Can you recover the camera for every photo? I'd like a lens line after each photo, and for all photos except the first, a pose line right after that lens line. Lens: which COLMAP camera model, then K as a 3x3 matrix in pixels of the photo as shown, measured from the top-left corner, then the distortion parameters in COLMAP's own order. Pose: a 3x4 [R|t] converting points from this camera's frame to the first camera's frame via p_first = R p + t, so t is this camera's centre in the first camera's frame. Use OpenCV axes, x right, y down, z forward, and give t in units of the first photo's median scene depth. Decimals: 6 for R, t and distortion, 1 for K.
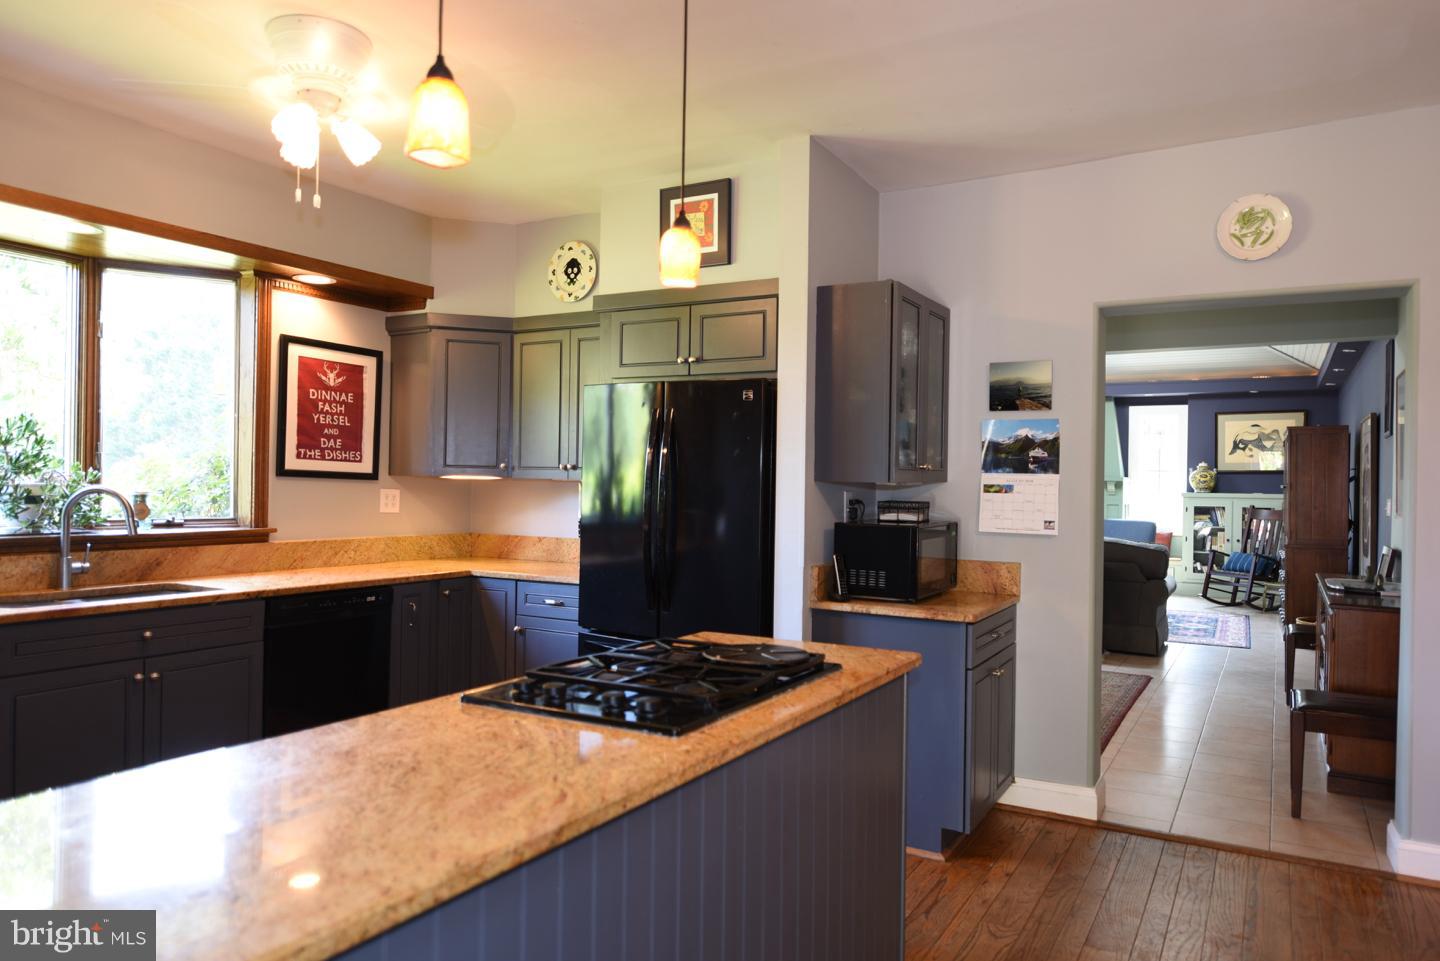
lens RADIAL K [[938.9, 0, 722.5], [0, 938.9, 481.9], [0, 0, 1]] dist [0.008595, 0.002075]
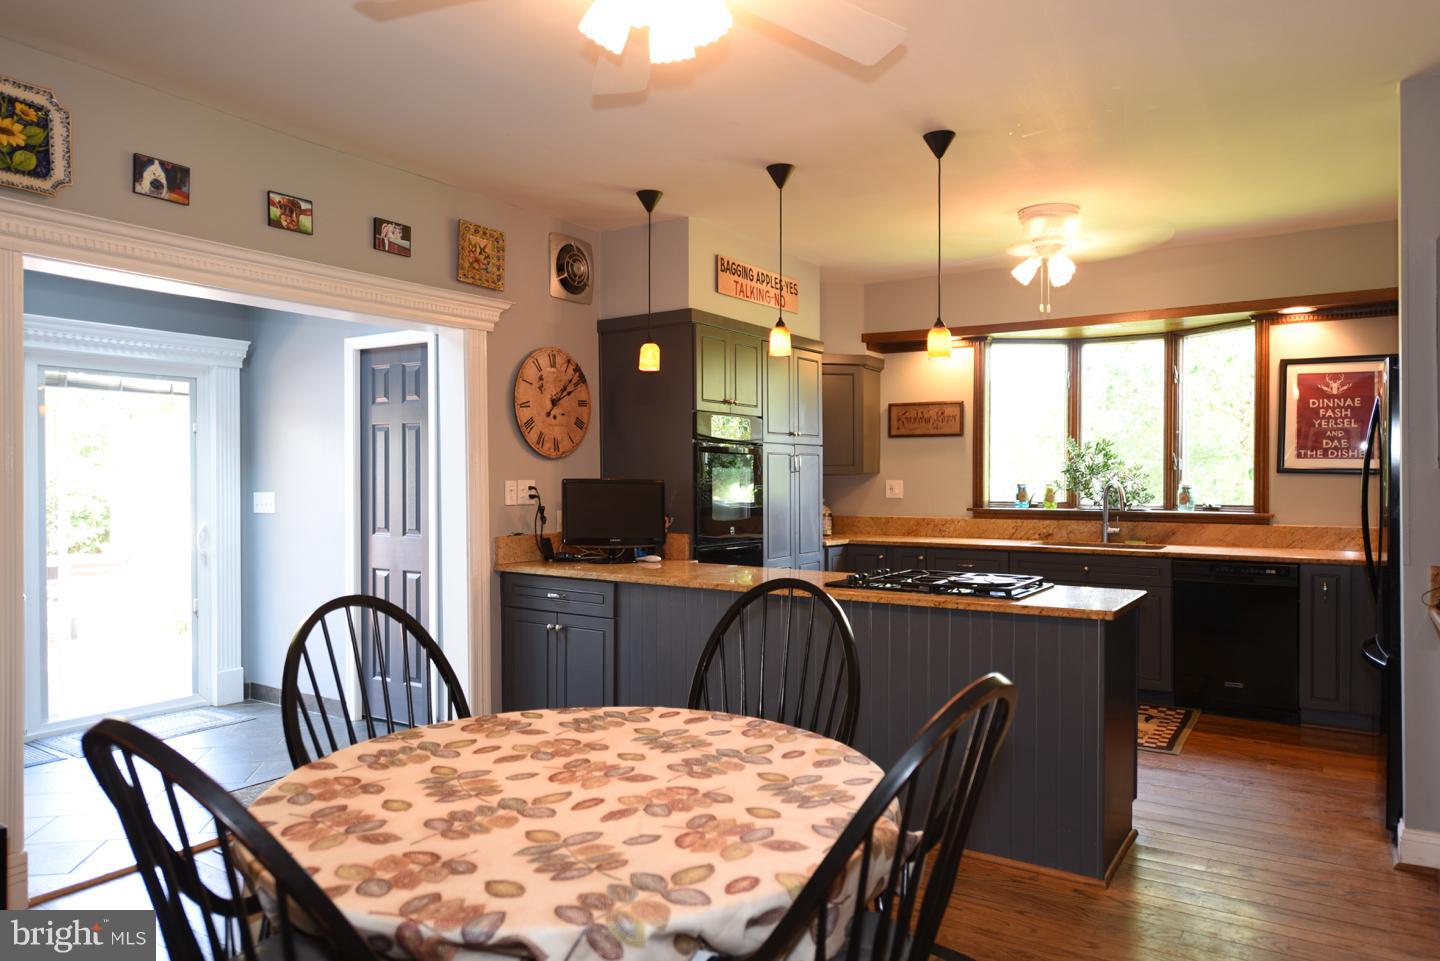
lens RADIAL K [[938.9, 0, 720.7], [0, 938.9, 483.2], [0, 0, 1]] dist [0.008595, 0.002075]
pose [[-0.055387, -0.007731, -0.998435, 0.812543], [0.004634, 0.999957, -0.008000, 0.013897], [0.998454, -0.005070, -0.055349, 0.321941]]
